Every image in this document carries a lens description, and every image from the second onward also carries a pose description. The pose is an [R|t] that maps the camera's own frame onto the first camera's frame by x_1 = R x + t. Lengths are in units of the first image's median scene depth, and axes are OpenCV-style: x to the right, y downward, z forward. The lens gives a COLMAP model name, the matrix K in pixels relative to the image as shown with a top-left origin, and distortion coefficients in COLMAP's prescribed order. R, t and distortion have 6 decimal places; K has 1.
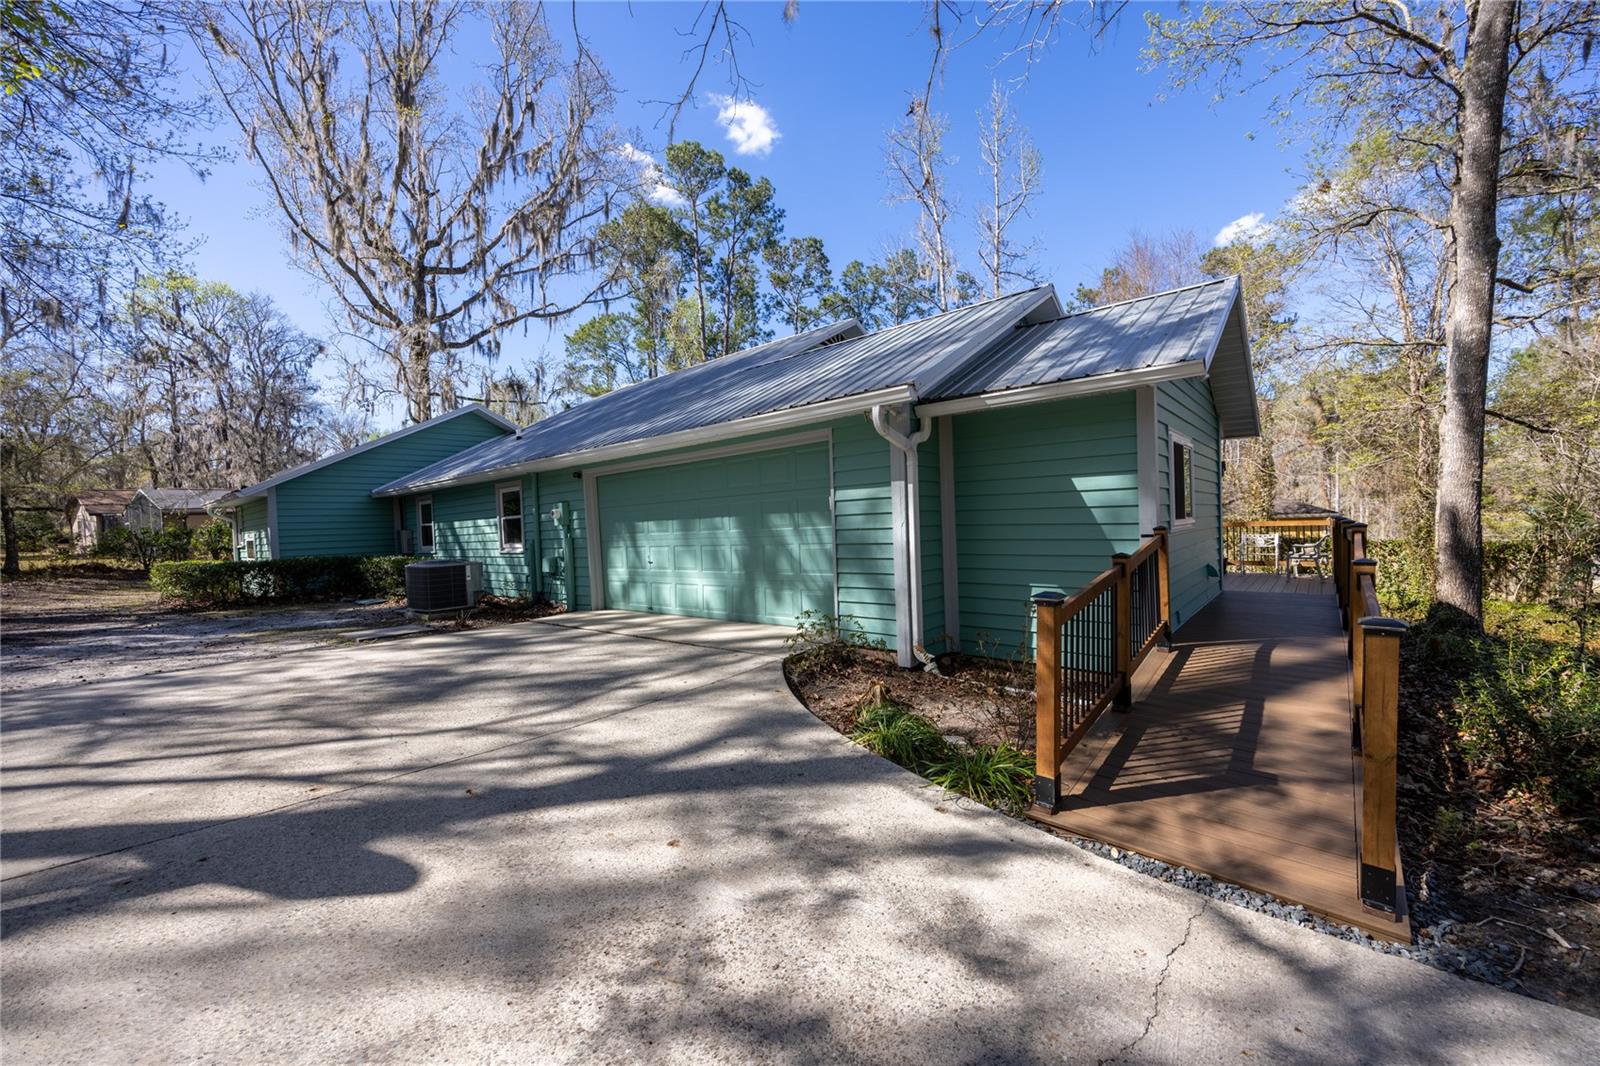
lens RADIAL K [[611.9, 0, 807.8], [0, 611.9, 536.9], [0, 0, 1]] dist [-0.009322, -0.000275]
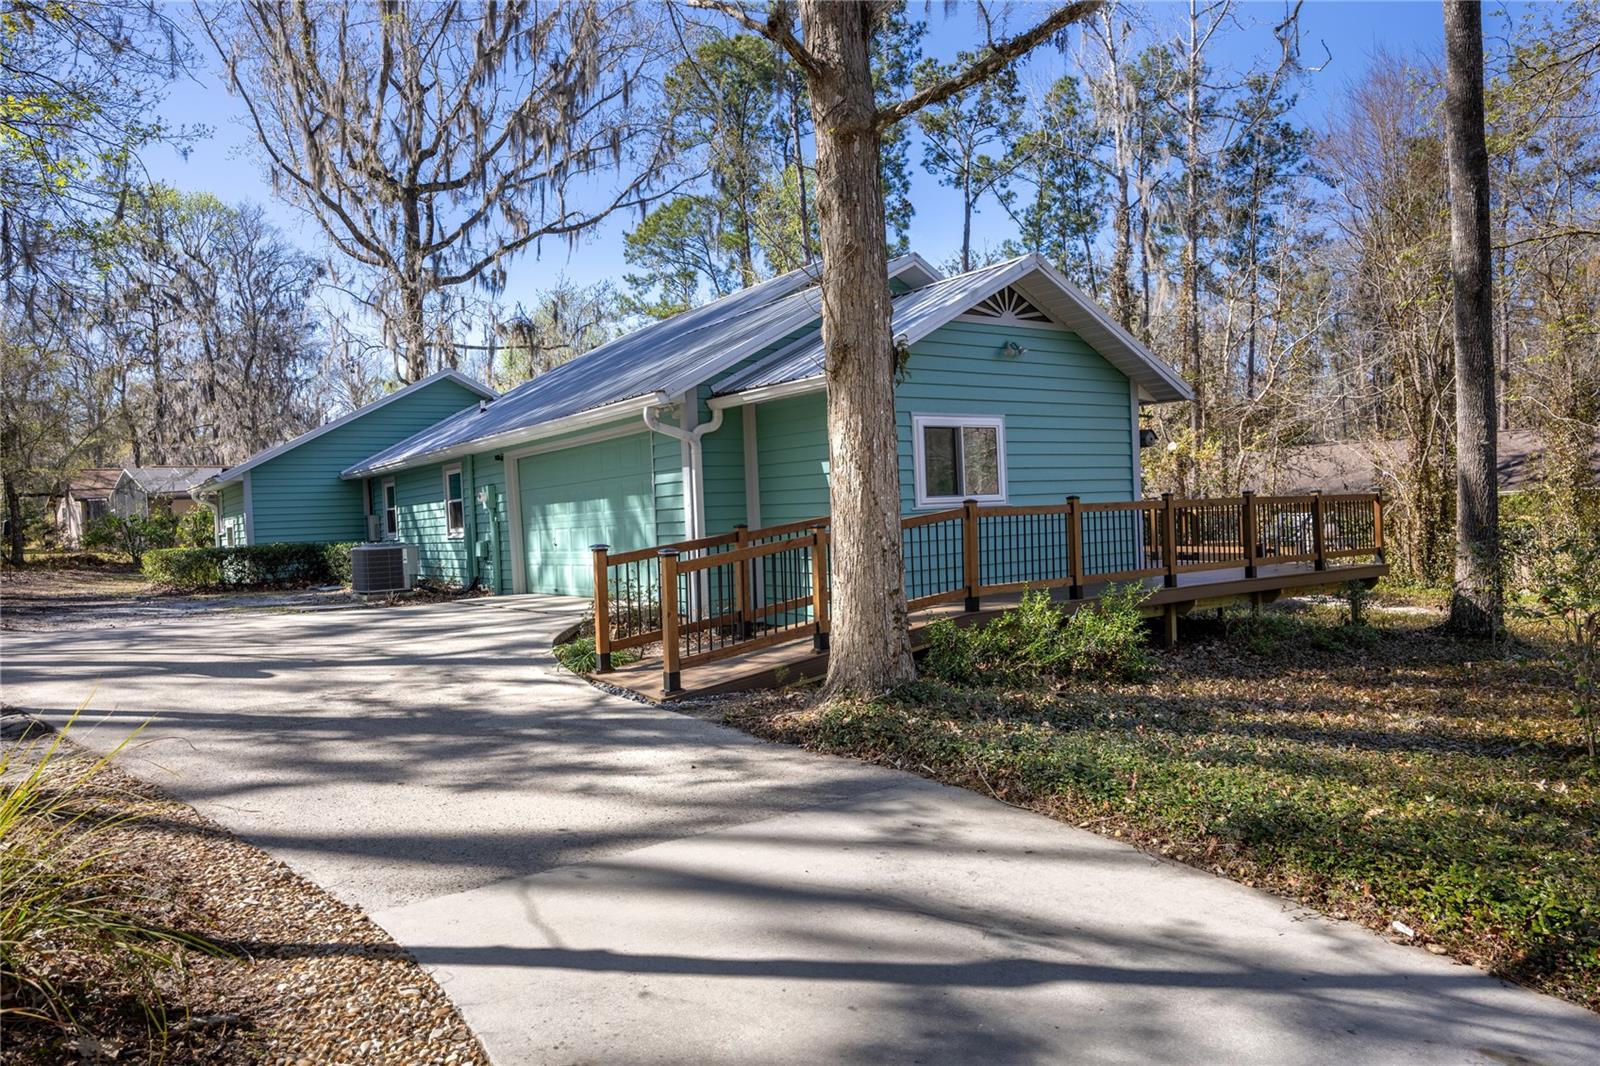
lens RADIAL K [[1039.3, 0, 798.8], [0, 1039.3, 536.3], [0, 0, 1]] dist [-0.016441, -0.000329]
pose [[0.968637, 0.000946, -0.248478, 0.194594], [0.000870, 0.999974, 0.007199, 0.005729], [0.248478, -0.007189, 0.968611, -0.194621]]
